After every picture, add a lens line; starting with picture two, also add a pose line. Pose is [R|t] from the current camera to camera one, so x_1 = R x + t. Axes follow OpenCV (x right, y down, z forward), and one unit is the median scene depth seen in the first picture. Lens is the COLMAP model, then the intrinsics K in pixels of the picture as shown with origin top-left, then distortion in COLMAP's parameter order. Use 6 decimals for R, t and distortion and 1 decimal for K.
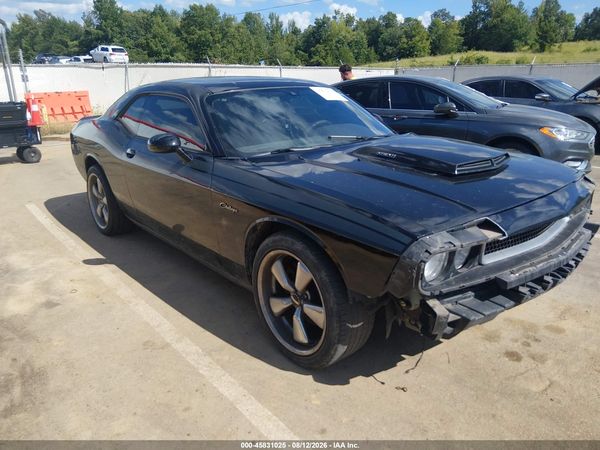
lens RADIAL K [[455.7, 0, 300.0], [0, 455.7, 225.0], [0, 0, 1]] dist [0.058984, -0.100148]
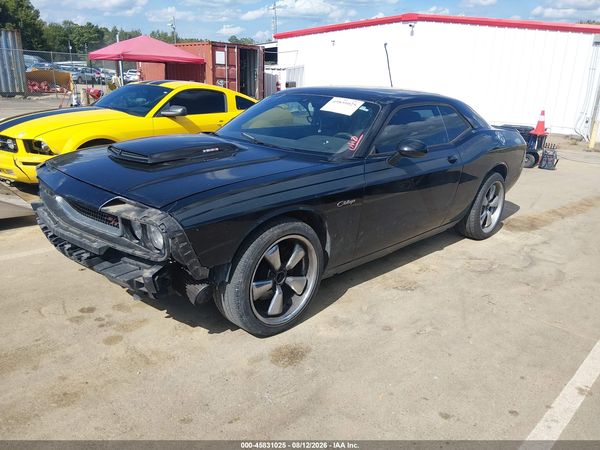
lens RADIAL K [[455.3, 0, 300.0], [0, 455.3, 225.0], [0, 0, 1]] dist [0.088158, -0.154270]
pose [[0.088786, 0.322448, -0.942414, 0.405067], [-0.355016, 0.894256, 0.272524, -0.112715], [0.930634, 0.310376, 0.193872, 0.311811]]
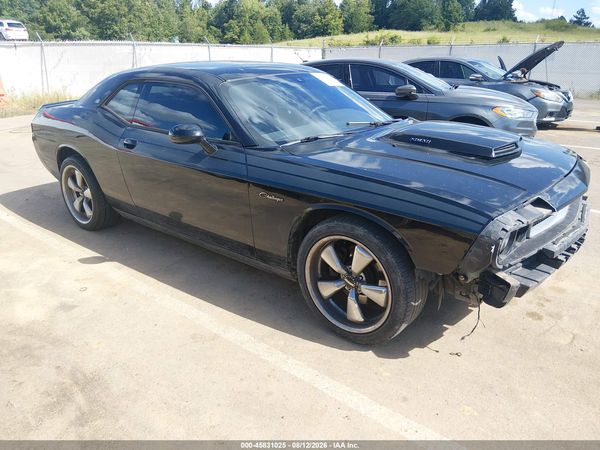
lens RADIAL K [[455.3, 0, 300.0], [0, 455.3, 225.0], [0, 0, 1]] dist [0.088158, -0.154270]
pose [[0.984107, -0.057239, 0.168100, -0.073486], [0.049932, 0.997628, 0.047382, -0.005772], [-0.170413, -0.038235, 0.984631, -0.004032]]
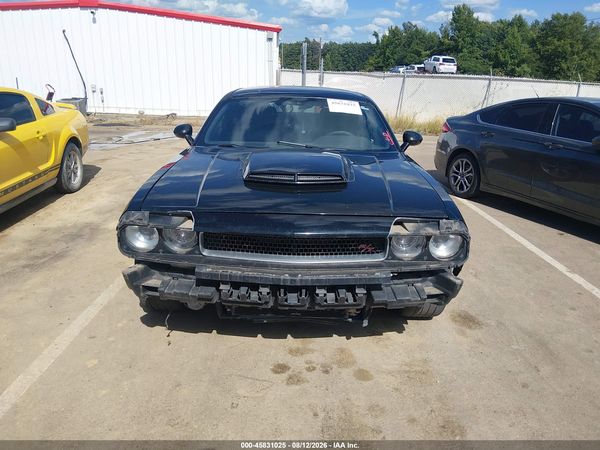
lens RADIAL K [[455.3, 0, 300.0], [0, 455.3, 225.0], [0, 0, 1]] dist [0.088158, -0.154270]
pose [[0.762789, 0.232195, -0.603521, 0.265145], [-0.244369, 0.967607, 0.063413, -0.024571], [0.598695, 0.099112, 0.794821, 0.049448]]
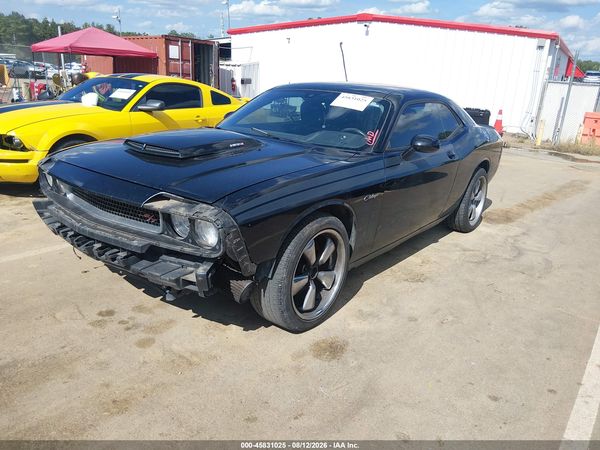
lens RADIAL K [[455.3, 0, 300.0], [0, 455.3, 225.0], [0, 0, 1]] dist [0.088158, -0.154270]
pose [[0.205580, 0.323563, -0.923604, 0.397172], [-0.368624, 0.899854, 0.233193, -0.090881], [0.906561, 0.292523, 0.304266, 0.262666]]
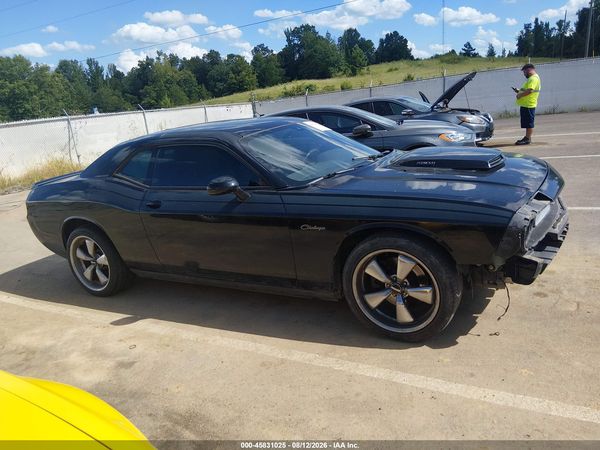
lens RADIAL K [[455.3, 0, 300.0], [0, 455.3, 225.0], [0, 0, 1]] dist [0.088158, -0.154270]
pose [[0.933524, -0.181791, 0.309005, -0.149221], [0.203012, 0.978451, -0.037679, -0.002179], [-0.295497, 0.097906, 0.950314, -0.025996]]
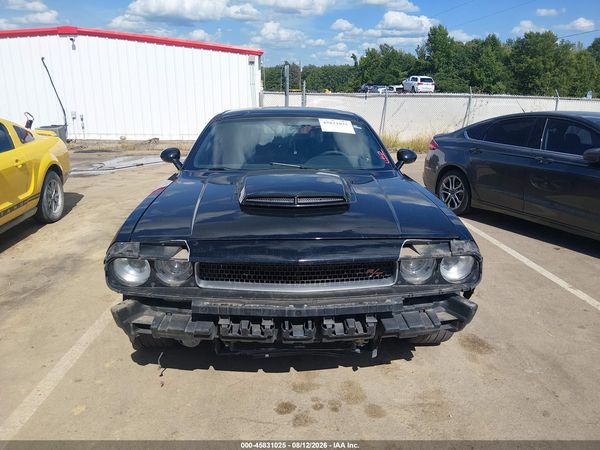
lens RADIAL K [[457.5, 0, 298.1], [0, 457.5, 223.2], [0, 0, 1]] dist [0.088873, -0.156768]
pose [[0.787014, 0.177918, -0.590724, 0.249310], [-0.214270, 0.976736, 0.008710, -0.024103], [0.578531, 0.119719, 0.806827, 0.055483]]
